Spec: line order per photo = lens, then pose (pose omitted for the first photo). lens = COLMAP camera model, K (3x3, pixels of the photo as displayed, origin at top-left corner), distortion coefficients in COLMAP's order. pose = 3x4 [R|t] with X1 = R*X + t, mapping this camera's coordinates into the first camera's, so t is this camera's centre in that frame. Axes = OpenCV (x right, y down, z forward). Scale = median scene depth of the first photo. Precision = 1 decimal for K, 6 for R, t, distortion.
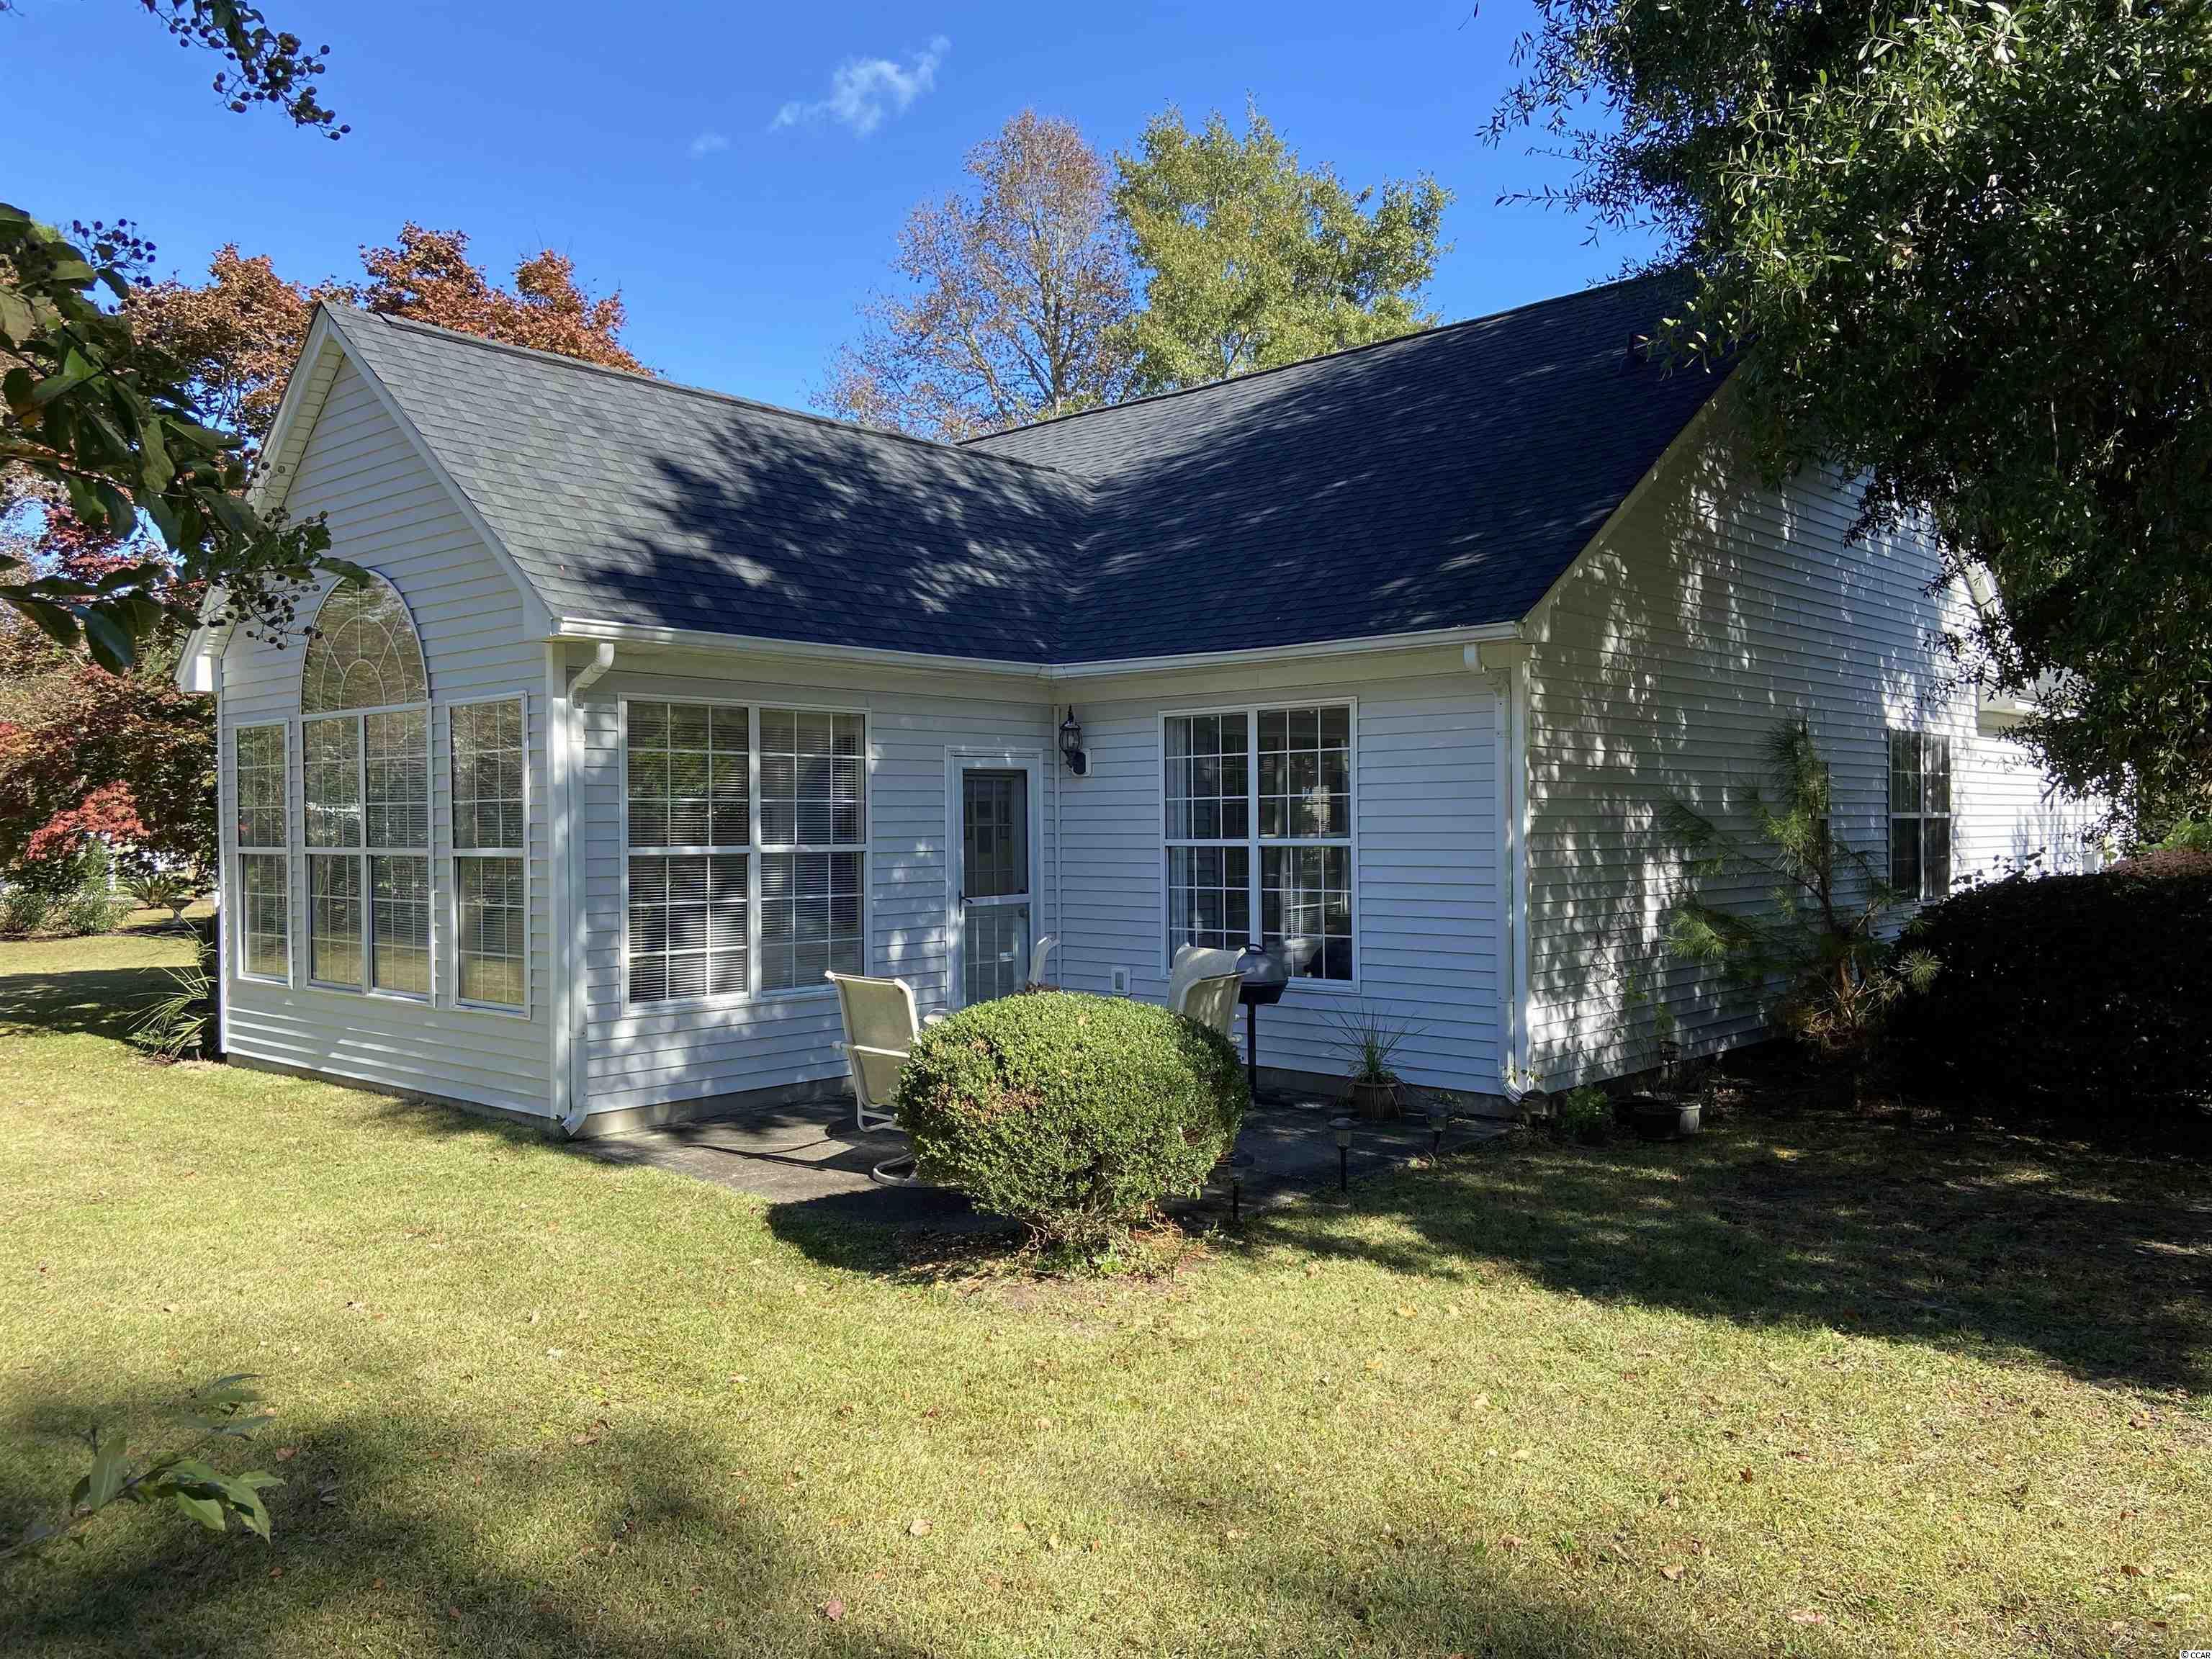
lens RADIAL K [[1887.0, 0, 1106.0], [0, 1887.0, 829.5], [0, 0, 1]] dist [0.110998, -0.267489]
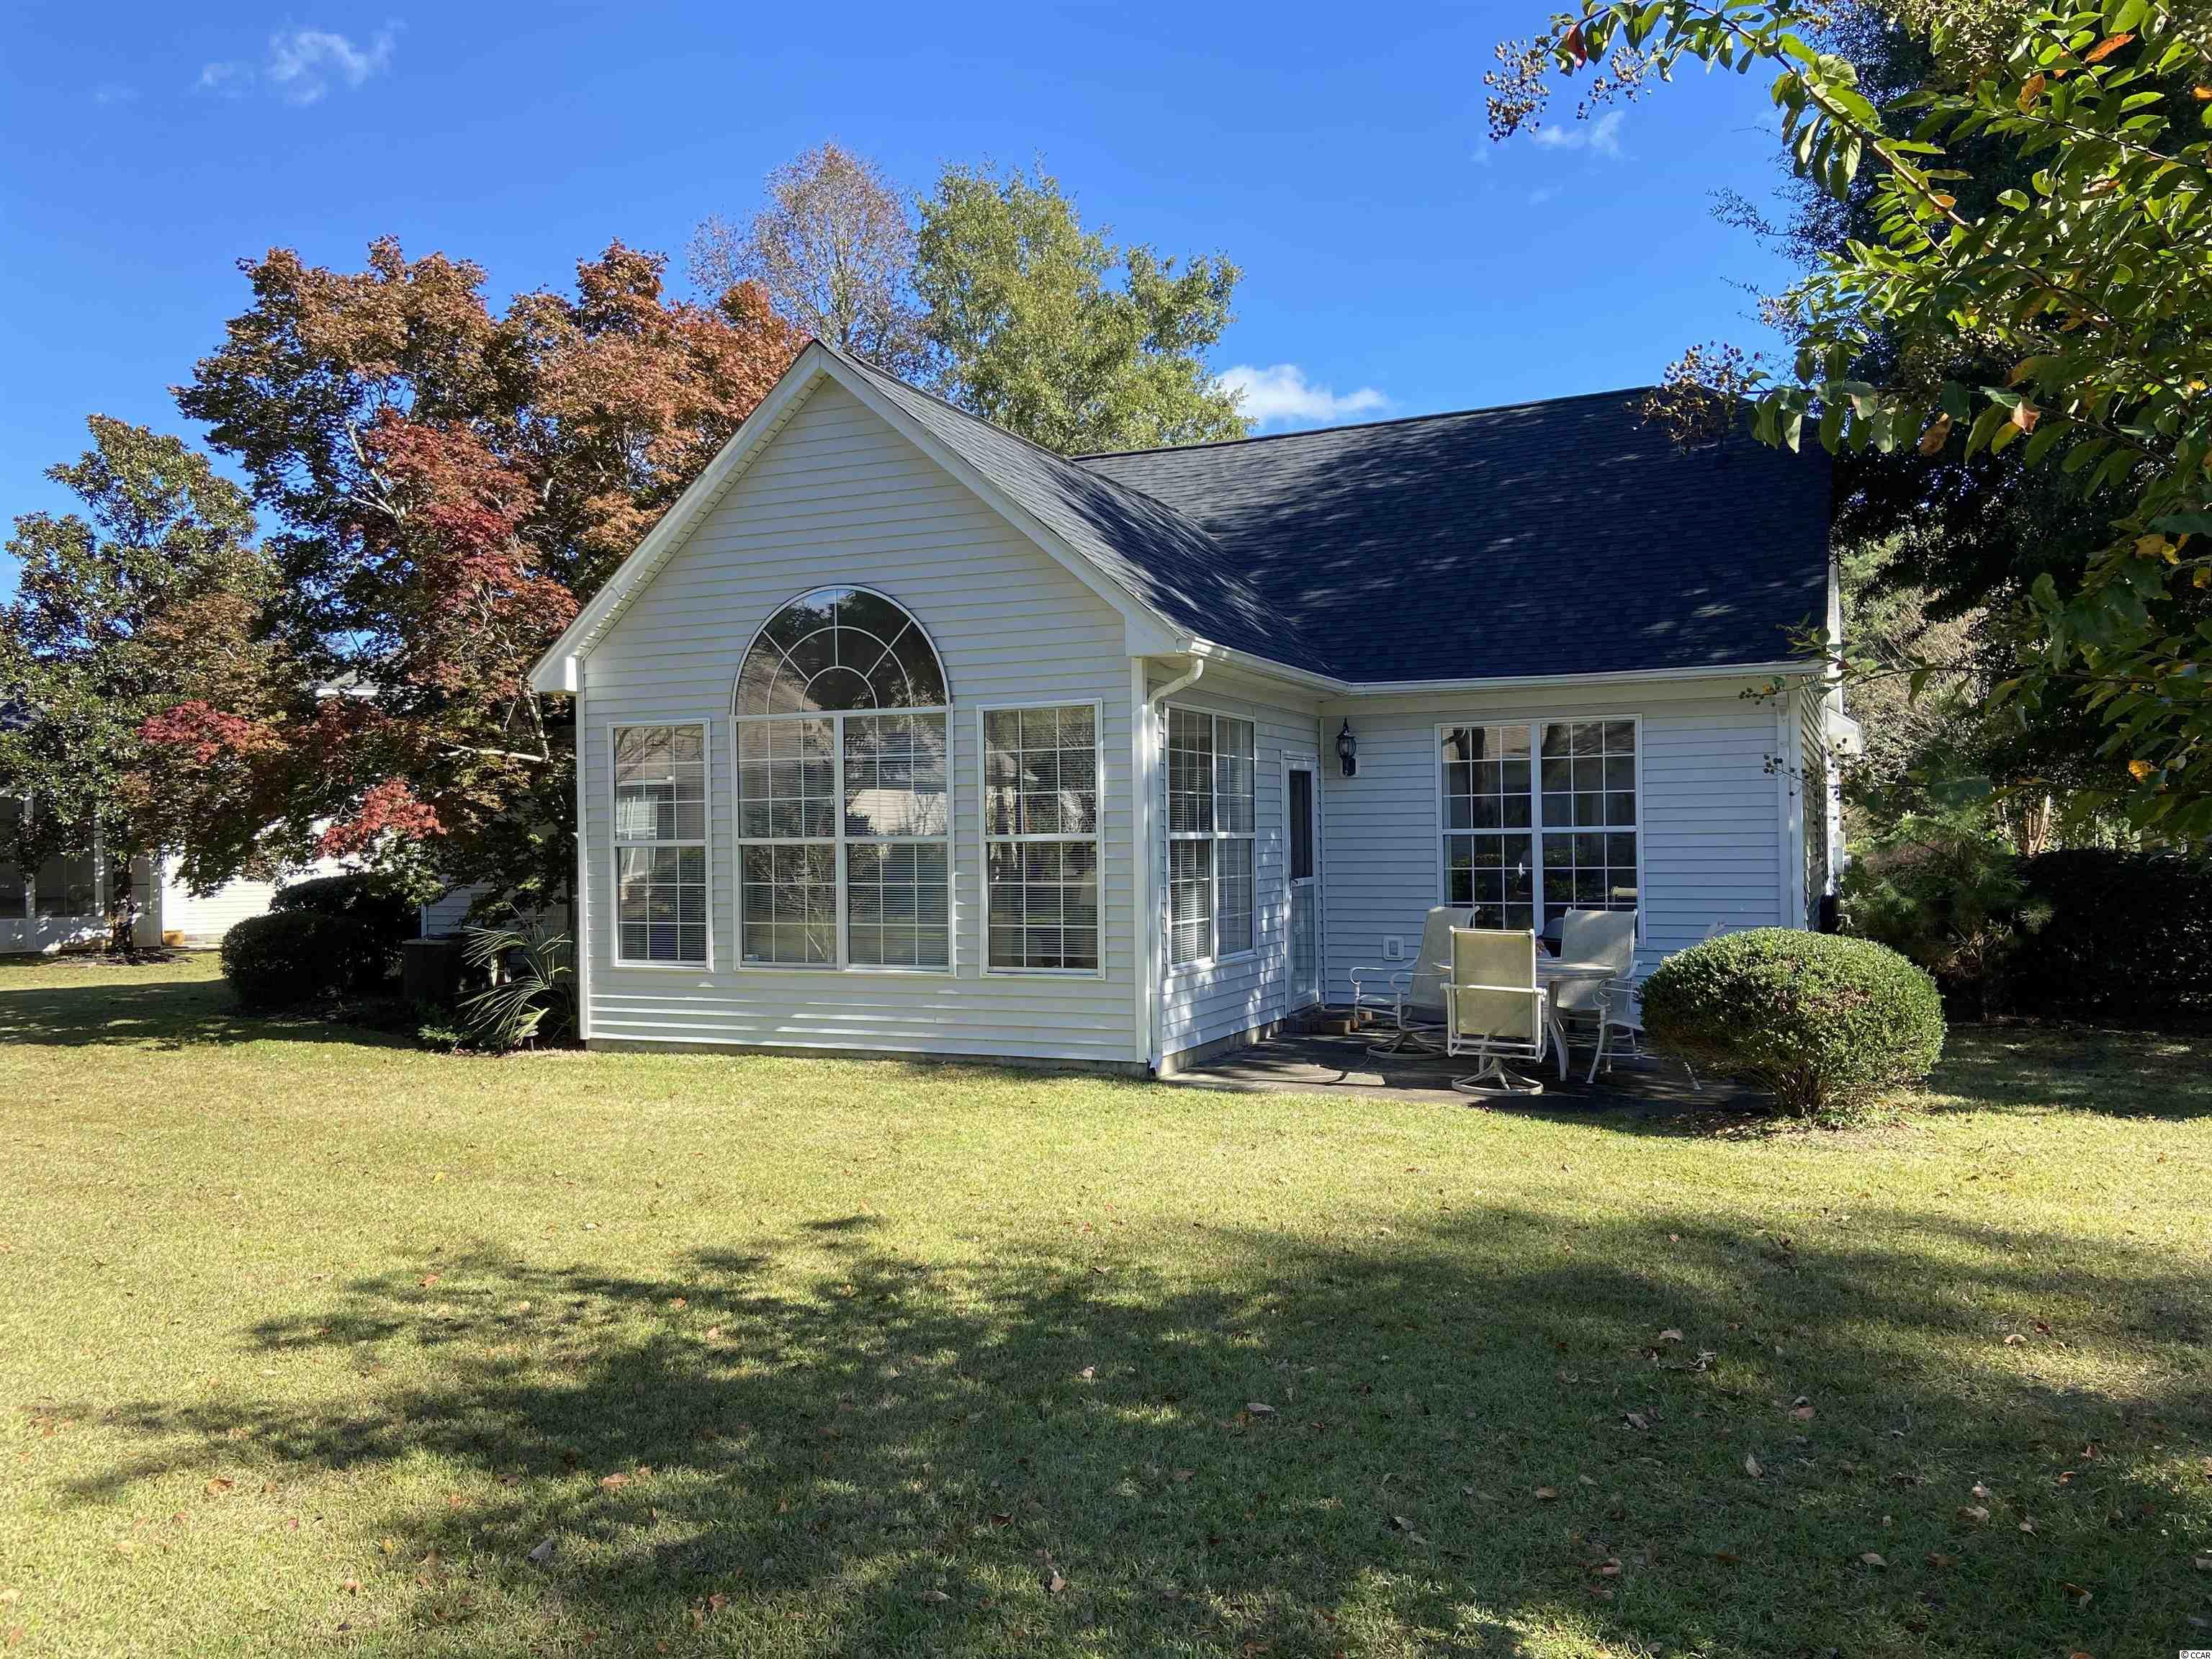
lens RADIAL K [[1887.0, 0, 1106.0], [0, 1887.0, 829.5], [0, 0, 1]] dist [0.110998, -0.267489]
pose [[0.944121, -0.003265, 0.329583, -0.584467], [0.006942, 0.999926, -0.009982, 0.016464], [-0.329526, 0.011712, 0.944074, -0.079824]]
